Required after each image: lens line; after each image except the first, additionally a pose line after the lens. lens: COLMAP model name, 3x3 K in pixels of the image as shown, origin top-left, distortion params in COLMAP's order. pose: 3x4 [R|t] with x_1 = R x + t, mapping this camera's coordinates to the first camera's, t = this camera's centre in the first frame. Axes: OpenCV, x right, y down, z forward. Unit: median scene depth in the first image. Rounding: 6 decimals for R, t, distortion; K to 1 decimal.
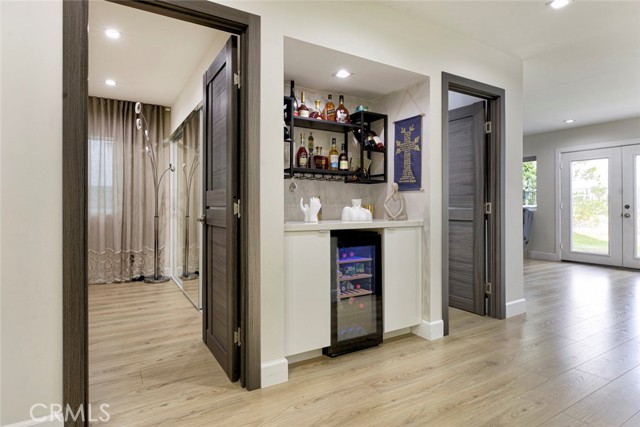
lens RADIAL K [[352.6, 0, 320.3], [0, 352.6, 207.9], [0, 0, 1]] dist [0.000378, 0.000193]
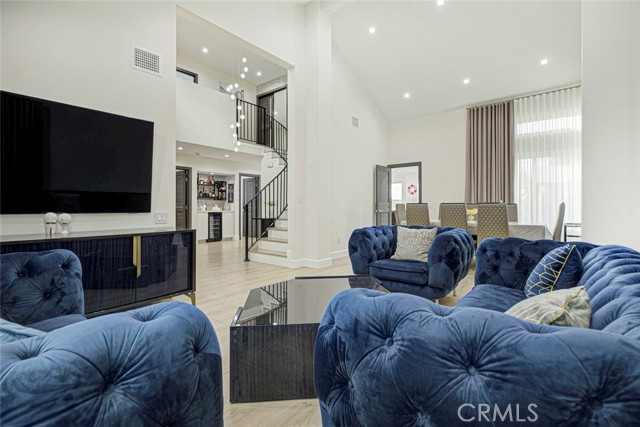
lens RADIAL K [[293.2, 0, 319.1], [0, 293.2, 211.7], [0, 0, 1]] dist [-0.001081, -0.000472]
pose [[0.944709, 0.000796, 0.327910, 0.106432], [-0.005390, 0.999900, 0.013101, 0.000511], [-0.327867, -0.014144, 0.944618, -2.248618]]
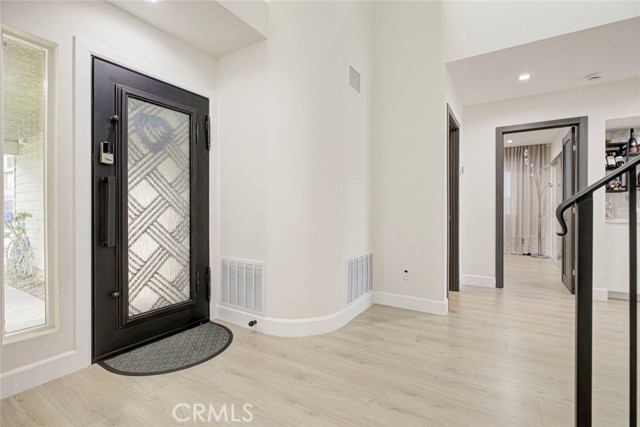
lens RADIAL K [[293.2, 0, 319.1], [0, 293.2, 211.7], [0, 0, 1]] dist [-0.001081, -0.000472]
pose [[0.448627, 0.002744, -0.893715, 0.430782], [-0.000800, 0.999996, 0.002669, 0.004031], [0.893719, -0.000482, 0.448628, -0.762918]]
